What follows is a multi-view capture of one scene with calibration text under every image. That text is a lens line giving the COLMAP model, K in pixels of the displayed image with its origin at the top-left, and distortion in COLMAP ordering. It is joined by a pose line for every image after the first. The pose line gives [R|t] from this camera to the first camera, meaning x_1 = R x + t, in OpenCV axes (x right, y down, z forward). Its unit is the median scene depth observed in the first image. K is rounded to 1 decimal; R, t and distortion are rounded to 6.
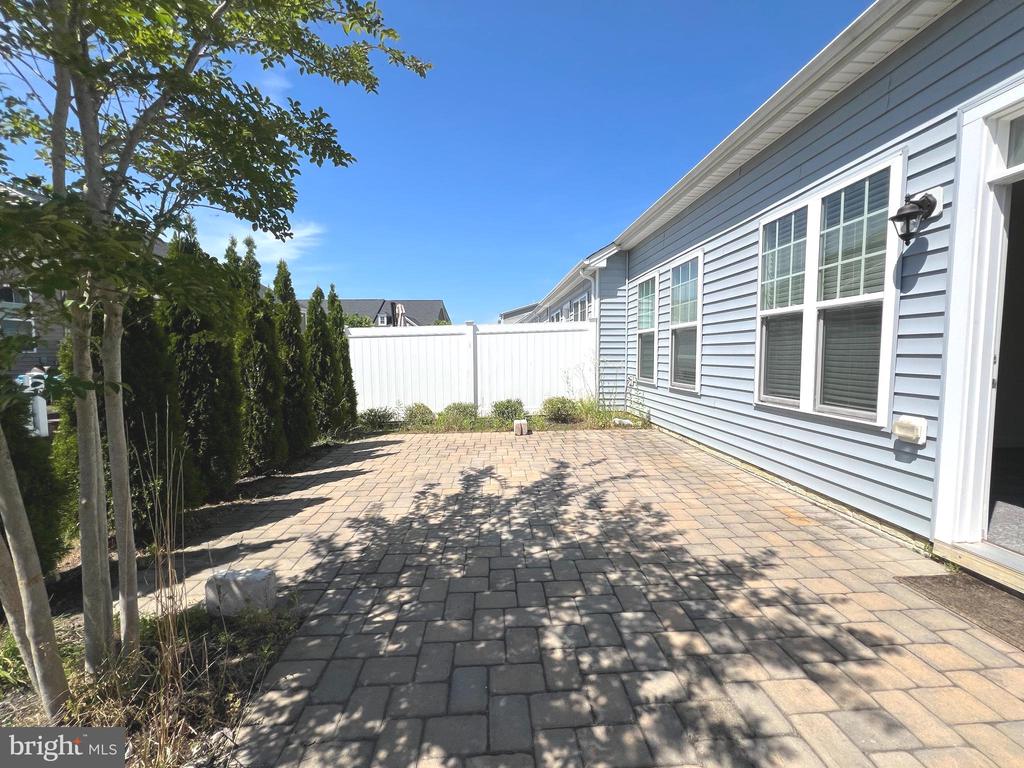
lens RADIAL K [[410.5, 0, 512.1], [0, 410.5, 381.8], [0, 0, 1]] dist [-0.002394, 0.001036]
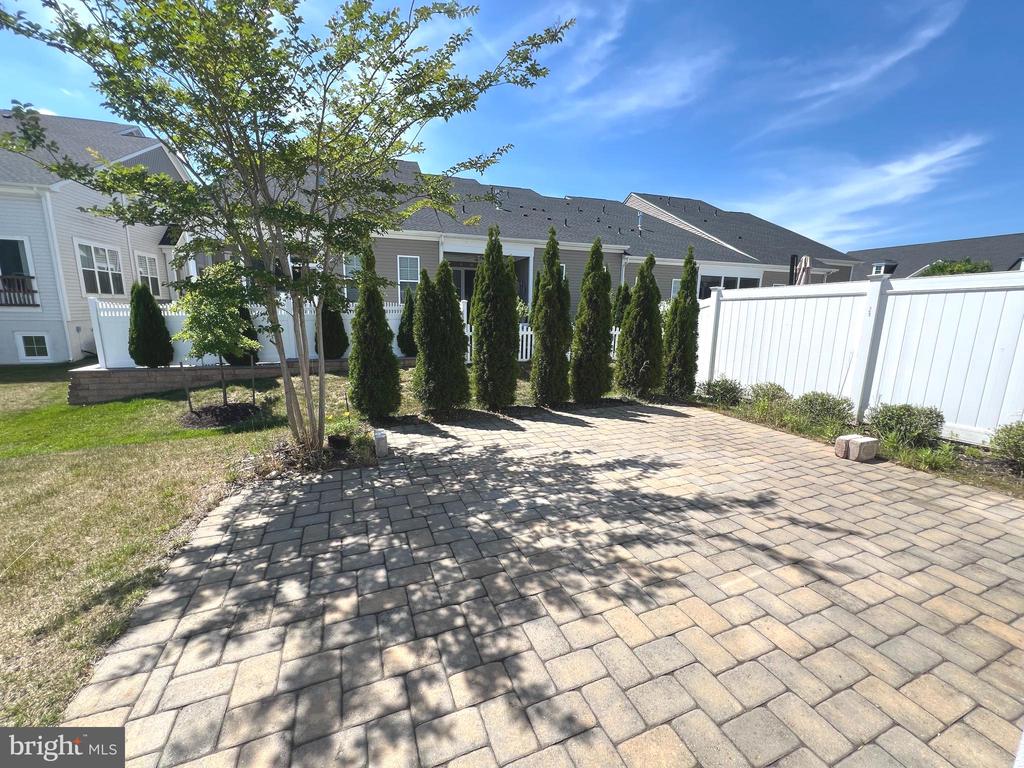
lens RADIAL K [[410.5, 0, 512.1], [0, 410.5, 381.8], [0, 0, 1]] dist [-0.002394, 0.001036]
pose [[0.324009, 0.179084, -0.928950, 0.825636], [-0.084012, 0.983487, 0.160295, -0.083662], [0.942317, 0.026106, 0.333704, 0.596910]]
